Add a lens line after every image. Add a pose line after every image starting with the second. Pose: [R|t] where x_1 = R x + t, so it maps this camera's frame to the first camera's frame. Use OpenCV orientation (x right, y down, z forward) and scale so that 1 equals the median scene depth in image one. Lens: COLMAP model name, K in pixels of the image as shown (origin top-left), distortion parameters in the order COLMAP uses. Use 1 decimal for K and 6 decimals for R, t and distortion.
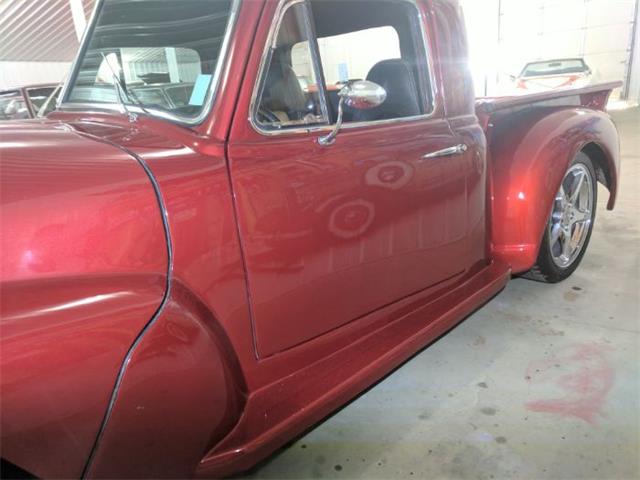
lens RADIAL K [[484.3, 0, 320.6], [0, 484.3, 236.1], [0, 0, 1]] dist [0.003462, 0.012698]
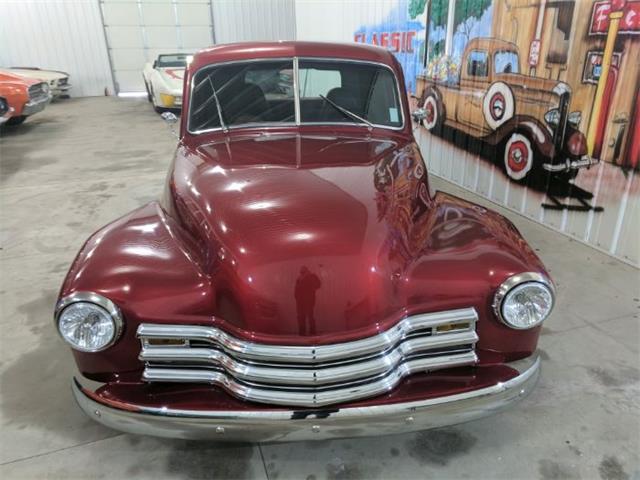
lens RADIAL K [[478.6, 0, 316.4], [0, 478.6, 236.9], [0, 0, 1]] dist [0.000125, 0.027820]
pose [[0.633956, -0.228515, 0.738837, -1.293448], [0.190472, 0.972056, 0.137213, -0.066477], [-0.749547, 0.053741, 0.659767, -0.117893]]
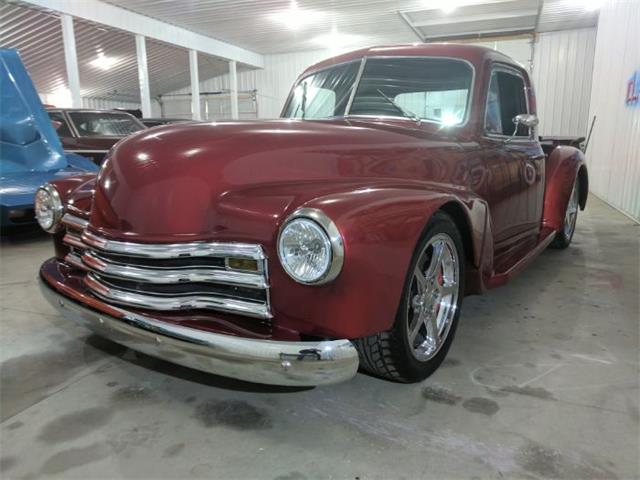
lens RADIAL K [[480.1, 0, 318.2], [0, 480.1, 239.1], [0, 0, 1]] dist [0.000638, 0.021197]
pose [[0.979827, 0.033113, 0.197088, -0.667524], [-0.013870, 0.995067, -0.098228, 0.241545], [-0.199368, 0.093513, 0.975453, -0.441606]]
